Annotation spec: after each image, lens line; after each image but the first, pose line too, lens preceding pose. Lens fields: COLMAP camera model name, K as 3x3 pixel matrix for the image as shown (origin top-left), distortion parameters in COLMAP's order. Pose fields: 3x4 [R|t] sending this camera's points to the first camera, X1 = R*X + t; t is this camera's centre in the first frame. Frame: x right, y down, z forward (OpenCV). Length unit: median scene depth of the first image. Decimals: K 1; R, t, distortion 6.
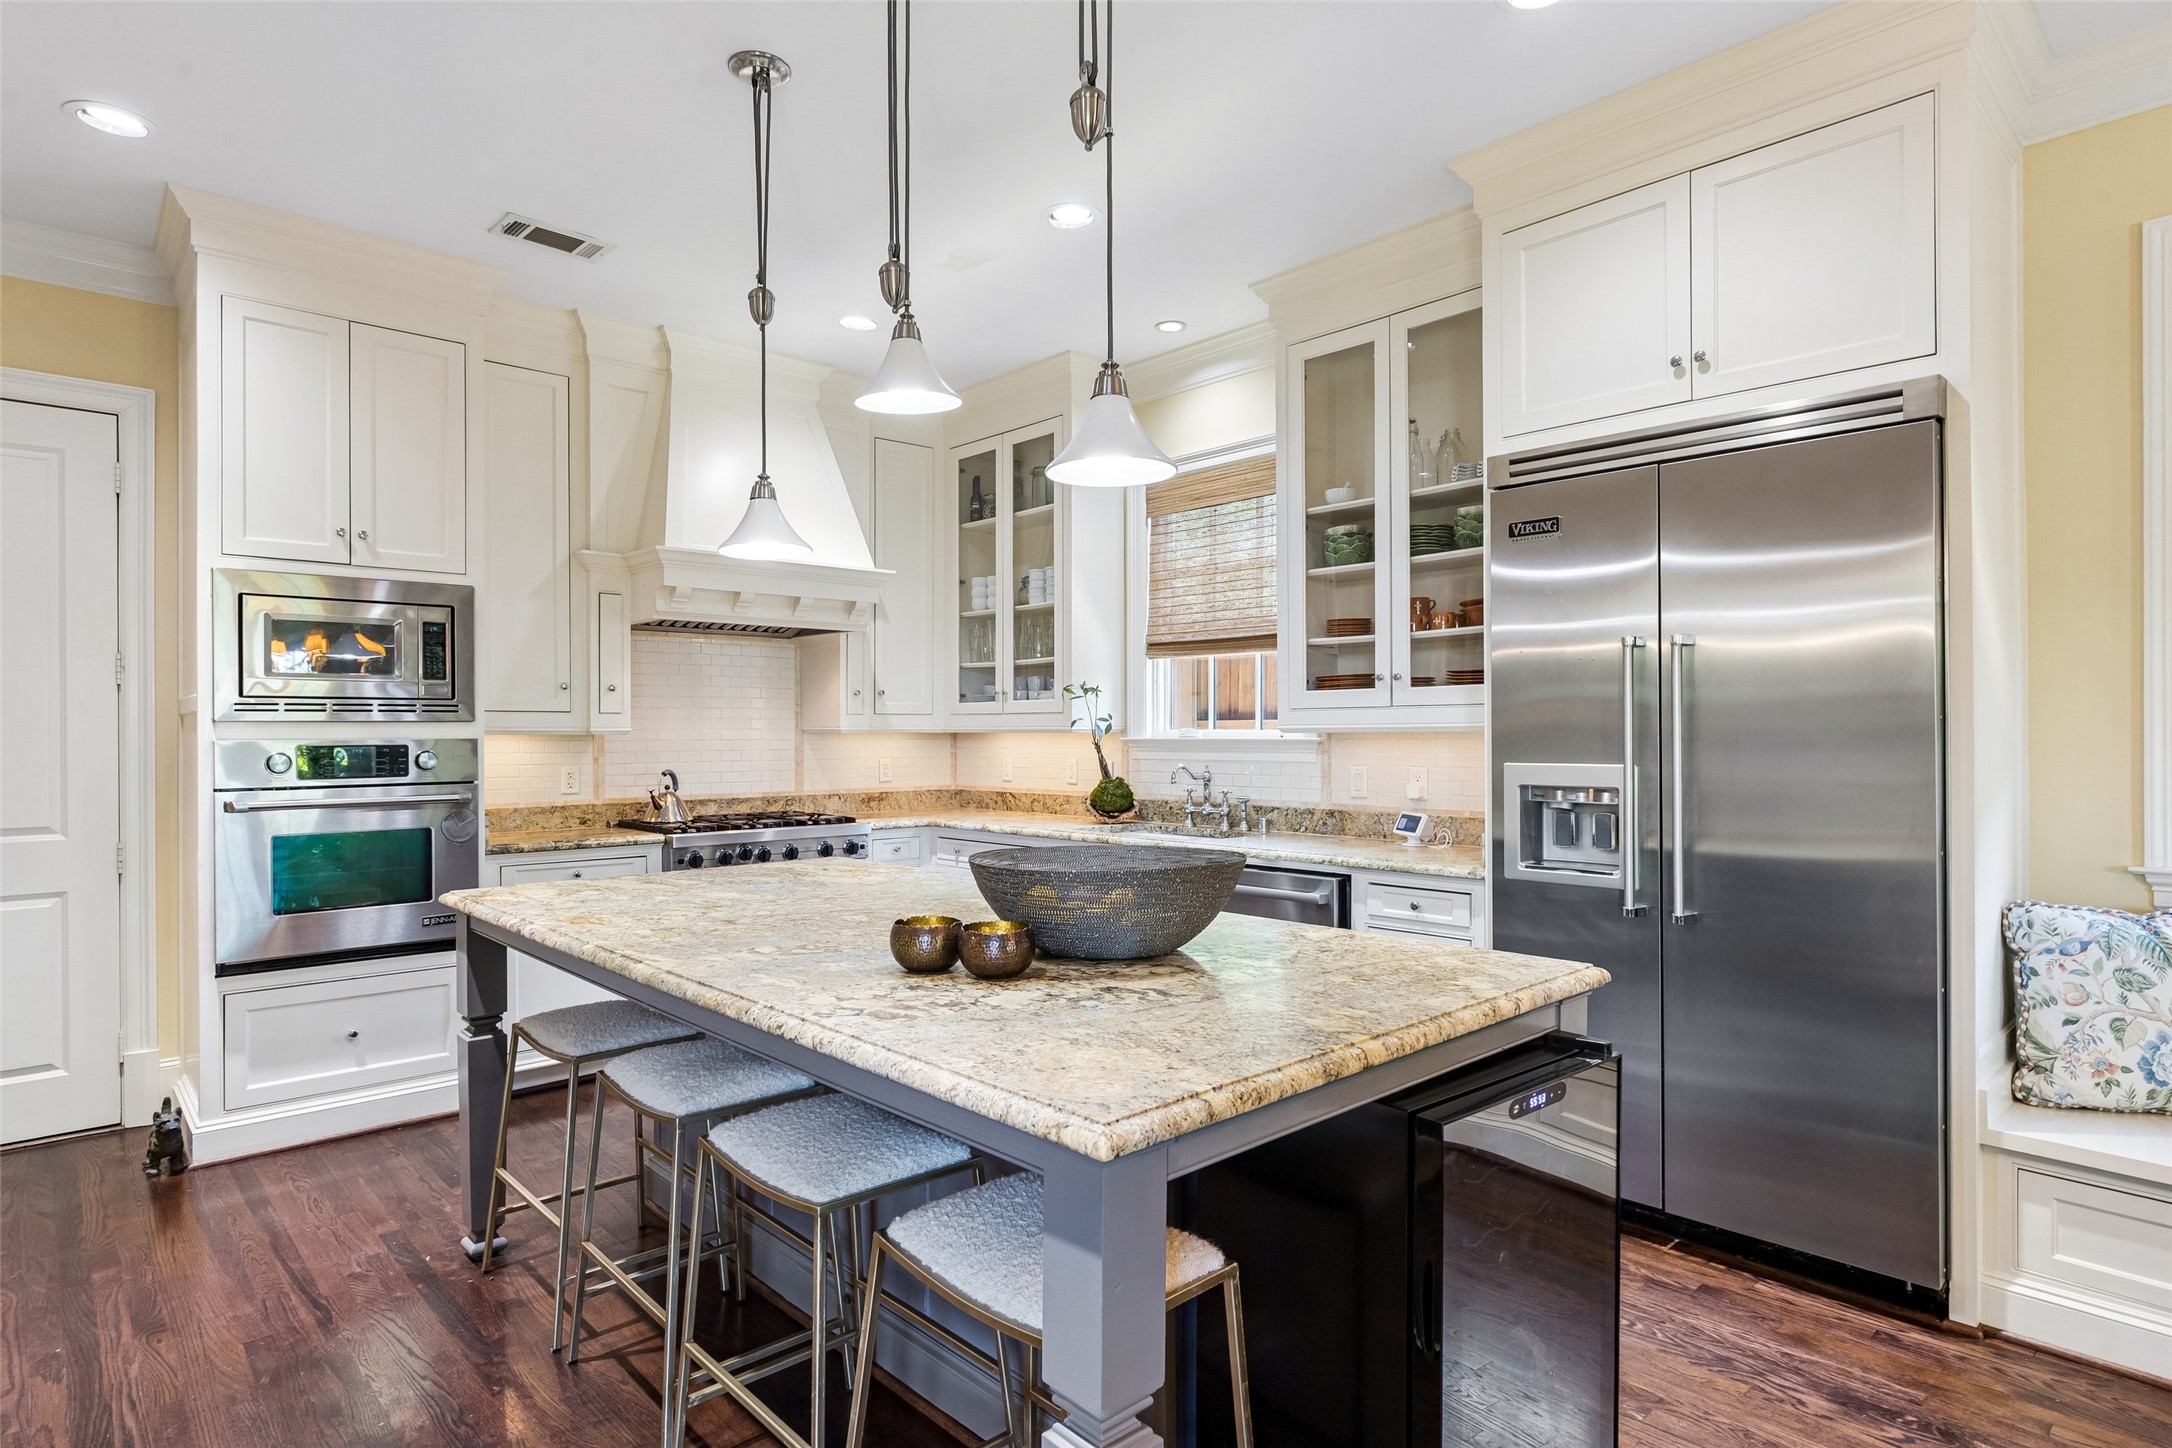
lens RADIAL K [[1173.5, 0, 1084.3], [0, 1173.5, 724.4], [0, 0, 1]] dist [-0.002654, -0.000251]
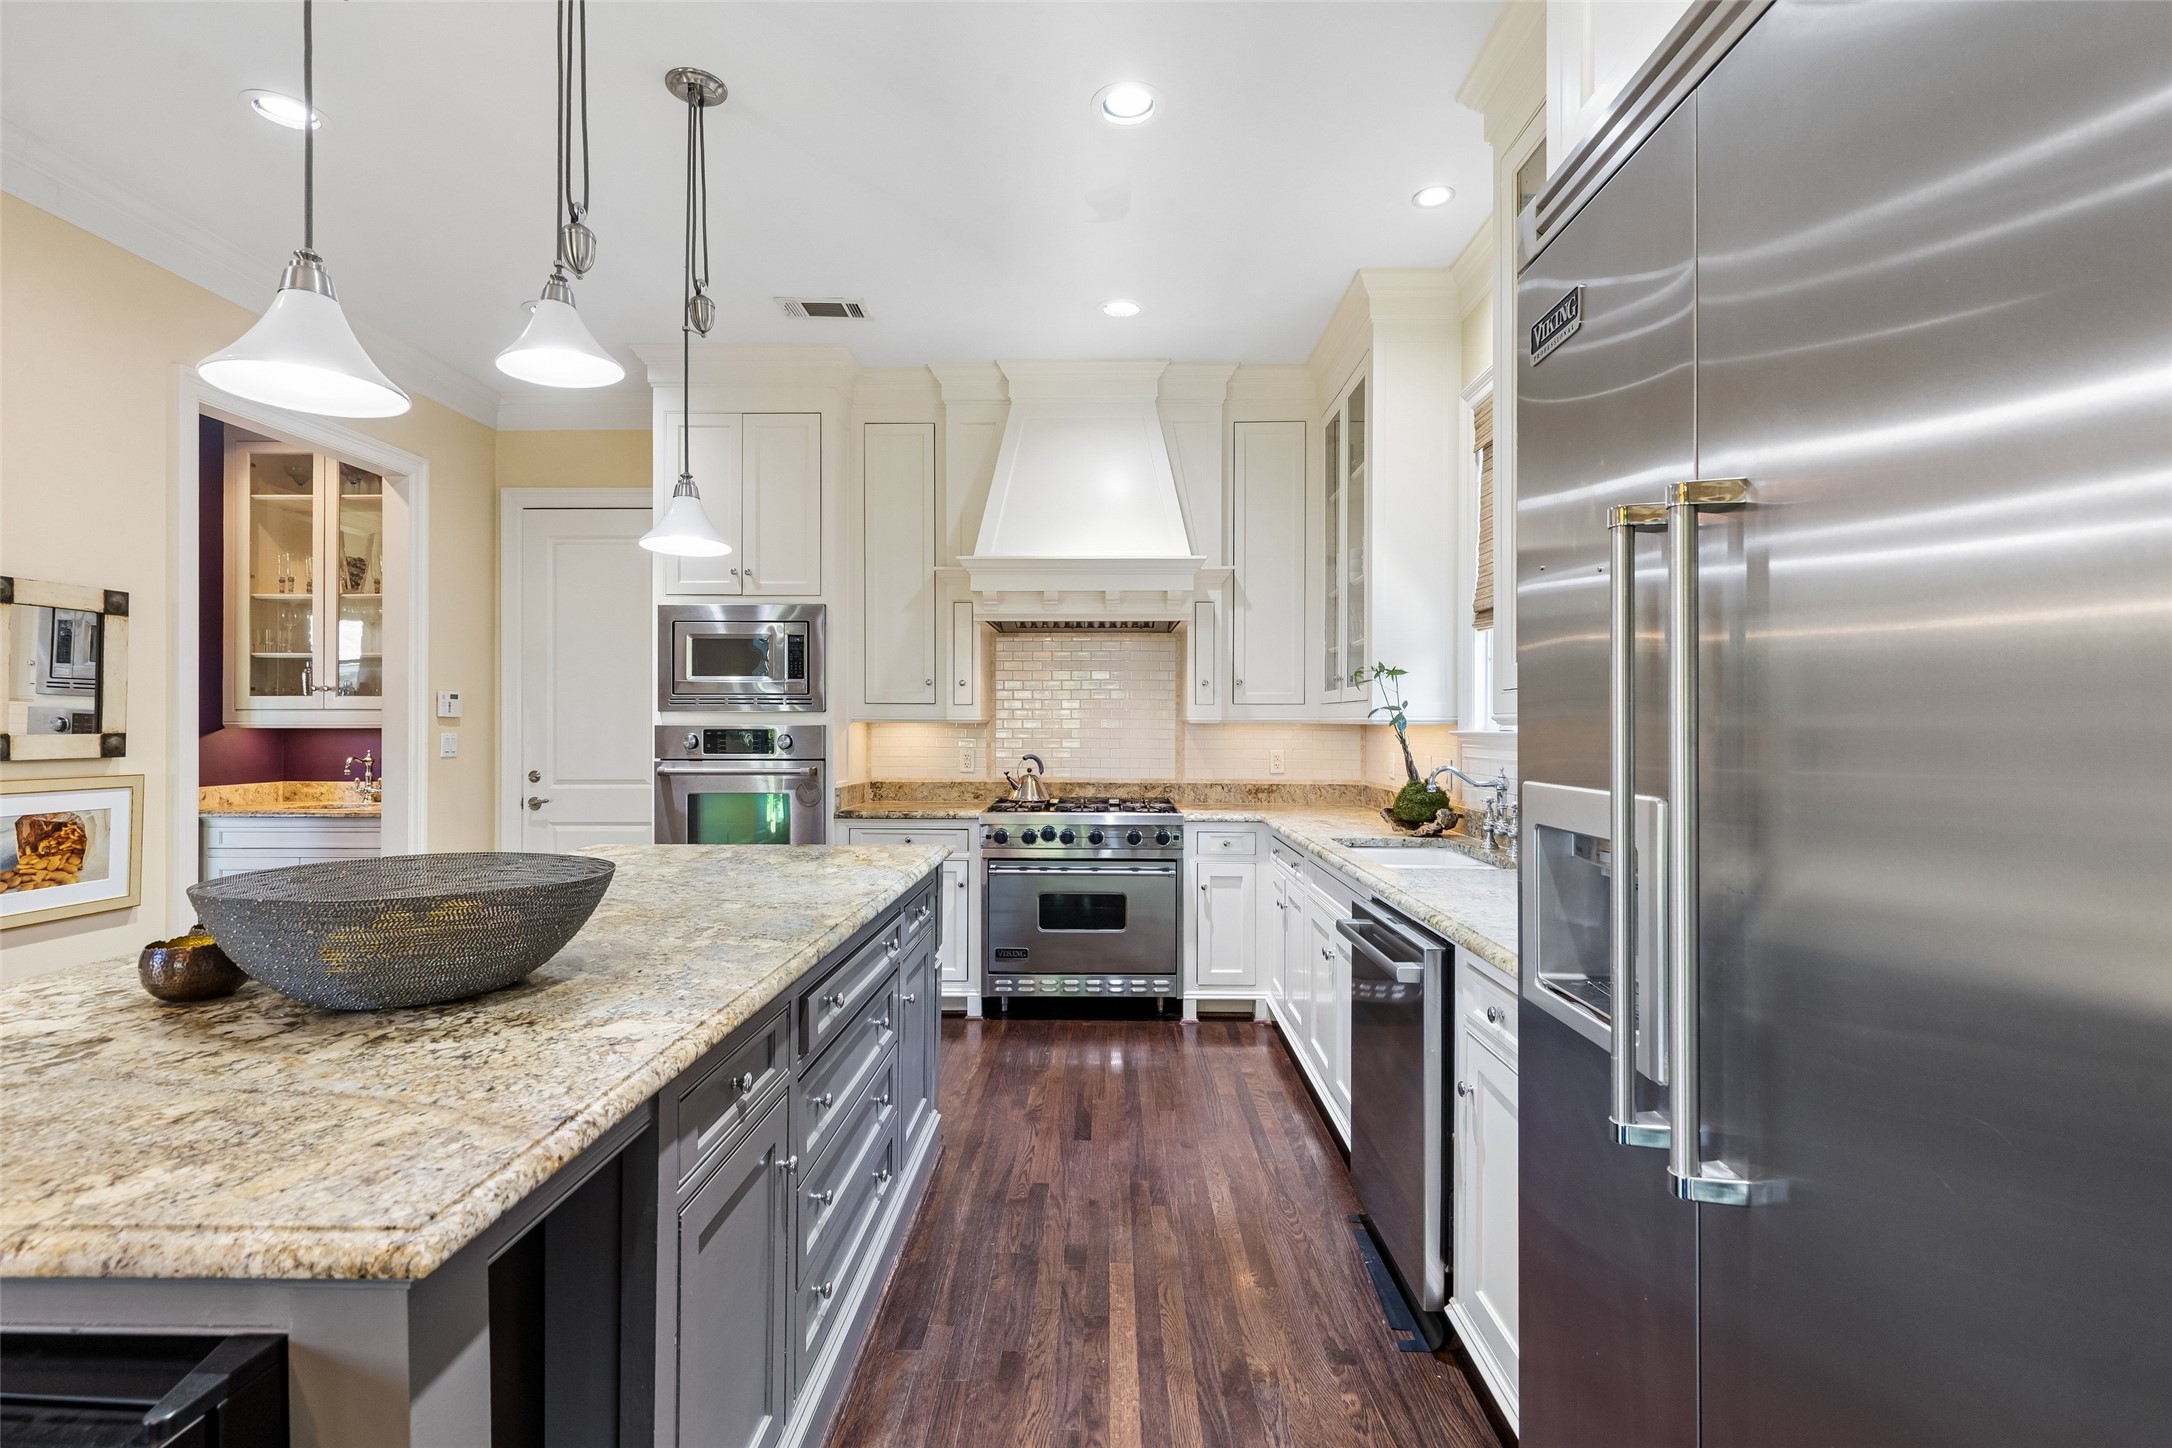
lens RADIAL K [[987.1, 0, 1079.1], [0, 987.1, 721.1], [0, 0, 1]] dist [0.004579, 0.000161]
pose [[0.716933, 0.004553, -0.697127, 0.352648], [-0.001355, 0.999986, 0.005138, 0.001544], [0.697140, -0.002739, 0.716929, 0.364148]]
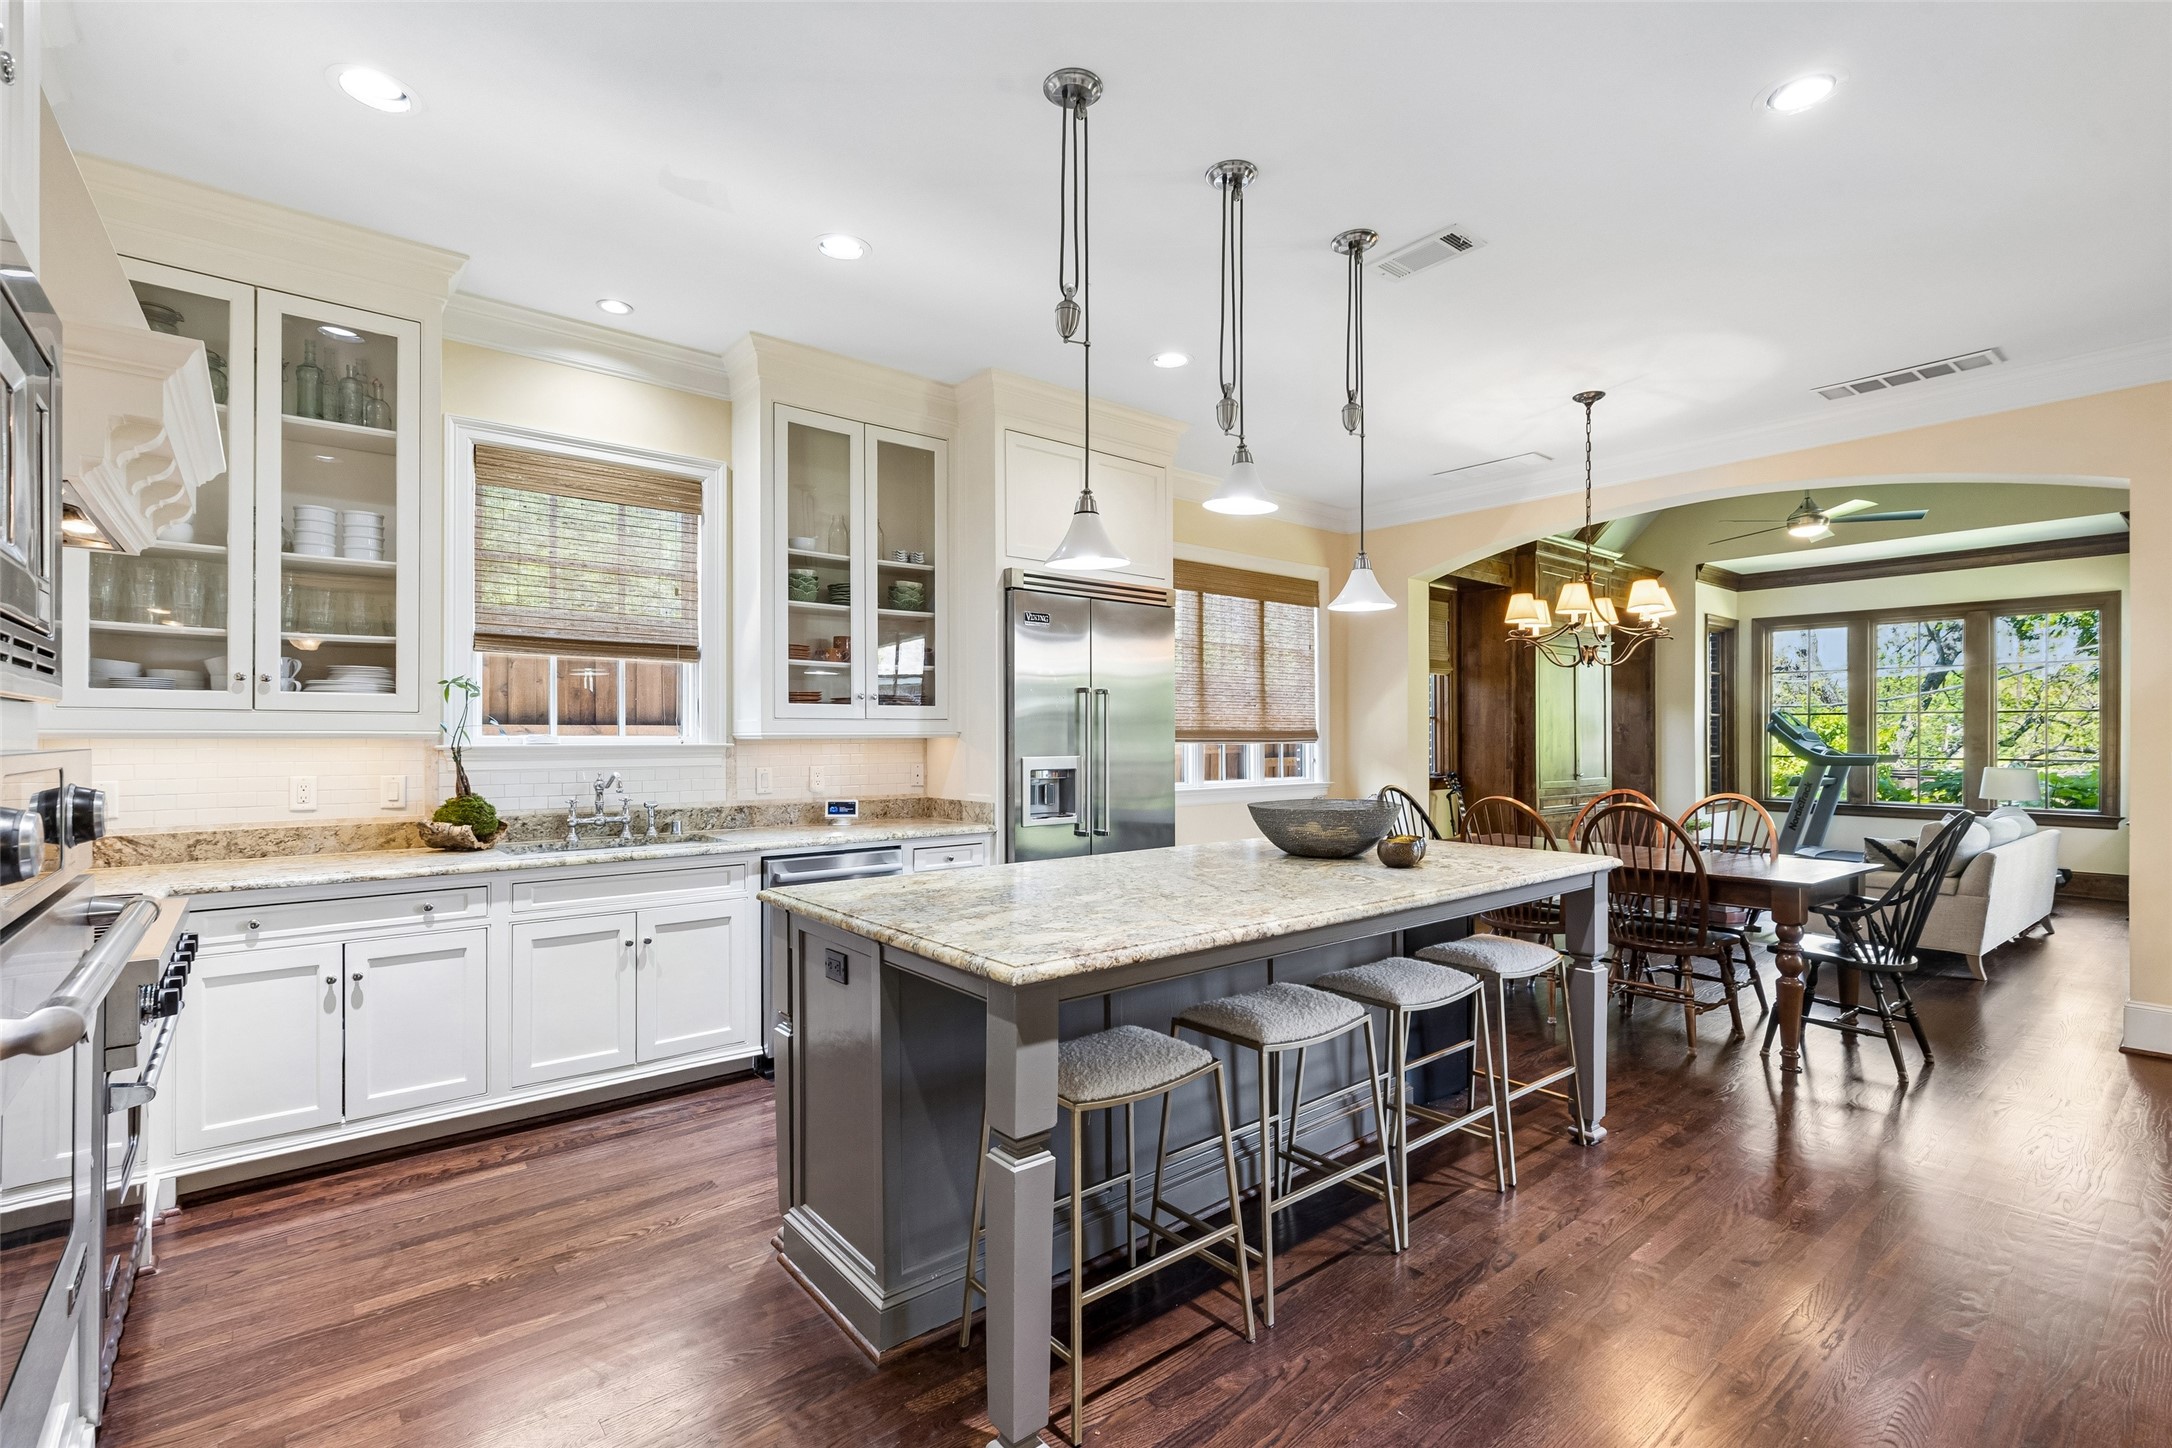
lens RADIAL K [[987.1, 0, 1086.1], [0, 987.1, 734.8], [0, 0, 1]] dist [0.004579, 0.000161]
pose [[0.046843, 0.006419, 0.998882, -0.685154], [-0.007653, 0.999952, -0.006067, 0.005717], [-0.998873, -0.007360, 0.046890, 0.571241]]
